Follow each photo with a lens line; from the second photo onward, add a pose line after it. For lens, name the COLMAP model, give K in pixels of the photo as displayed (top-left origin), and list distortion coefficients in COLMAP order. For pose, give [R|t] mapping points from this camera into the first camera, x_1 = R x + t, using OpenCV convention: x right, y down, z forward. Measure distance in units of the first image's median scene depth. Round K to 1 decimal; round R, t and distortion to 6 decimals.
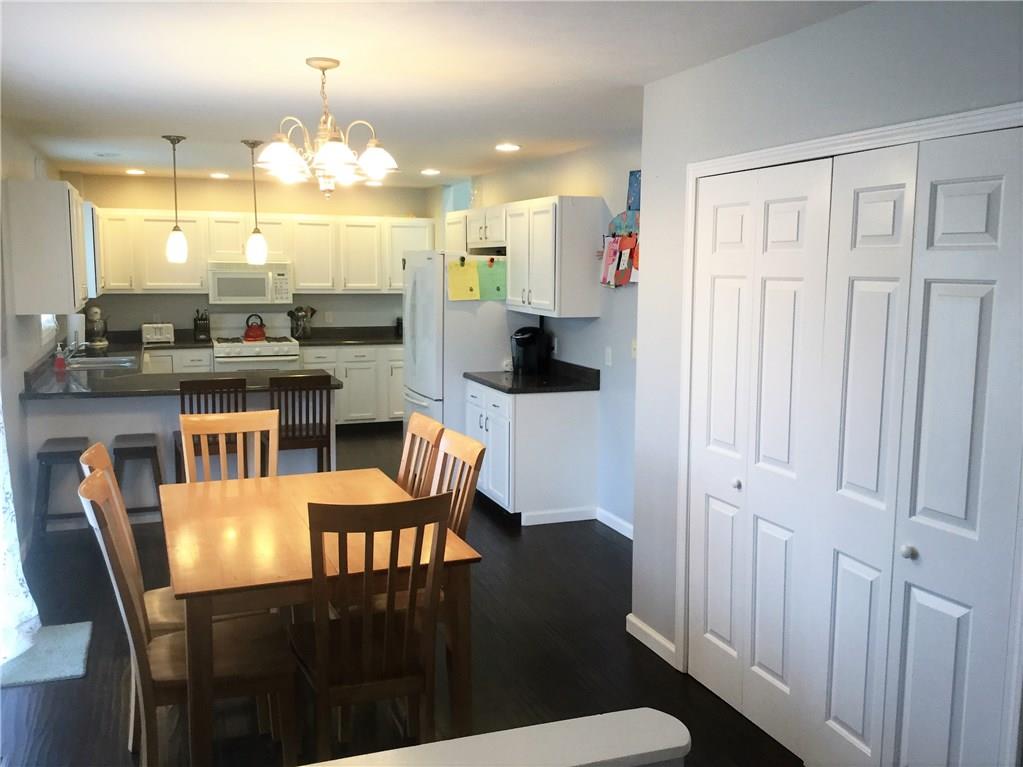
lens RADIAL K [[951.3, 0, 510.0], [0, 951.3, 383.5], [0, 0, 1]] dist [0.030961, 0.000000]
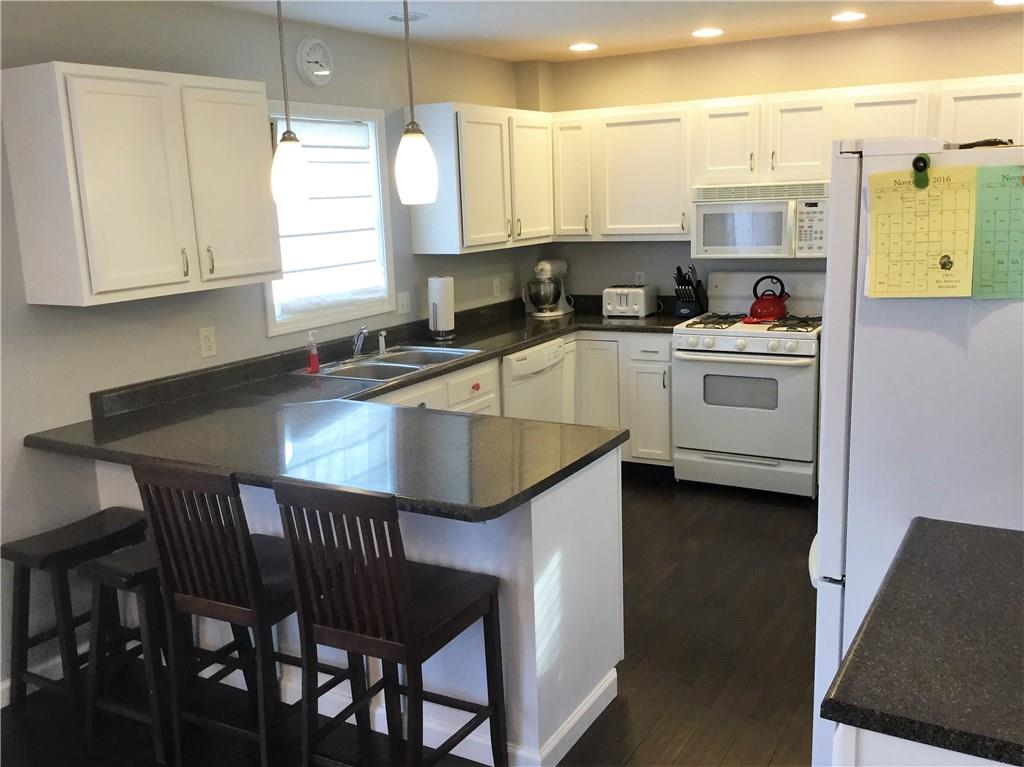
lens RADIAL K [[952.2, 0, 512.3], [0, 952.2, 388.7], [0, 0, 1]] dist [0.030961, 0.000000]
pose [[0.633792, 0.125475, -0.763259, 0.084617], [-0.054659, 0.991554, 0.117618, -0.066604], [0.771570, -0.032826, 0.635297, 0.529887]]
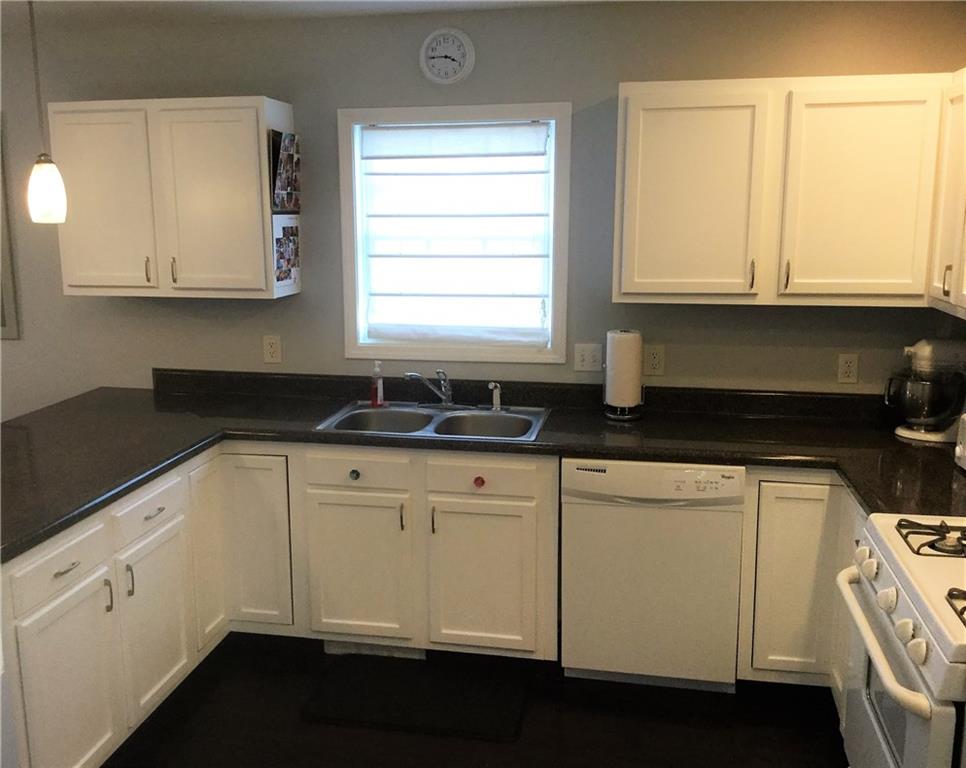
lens RADIAL K [[938.4, 0, 477.2], [0, 938.4, 387.9], [0, 0, 1]] dist [0.022544, 0.000000]
pose [[-0.533451, 0.154088, -0.831677, -0.017121], [-0.105765, 0.963397, 0.246331, -0.132426], [0.839192, 0.219368, -0.497628, 1.015189]]
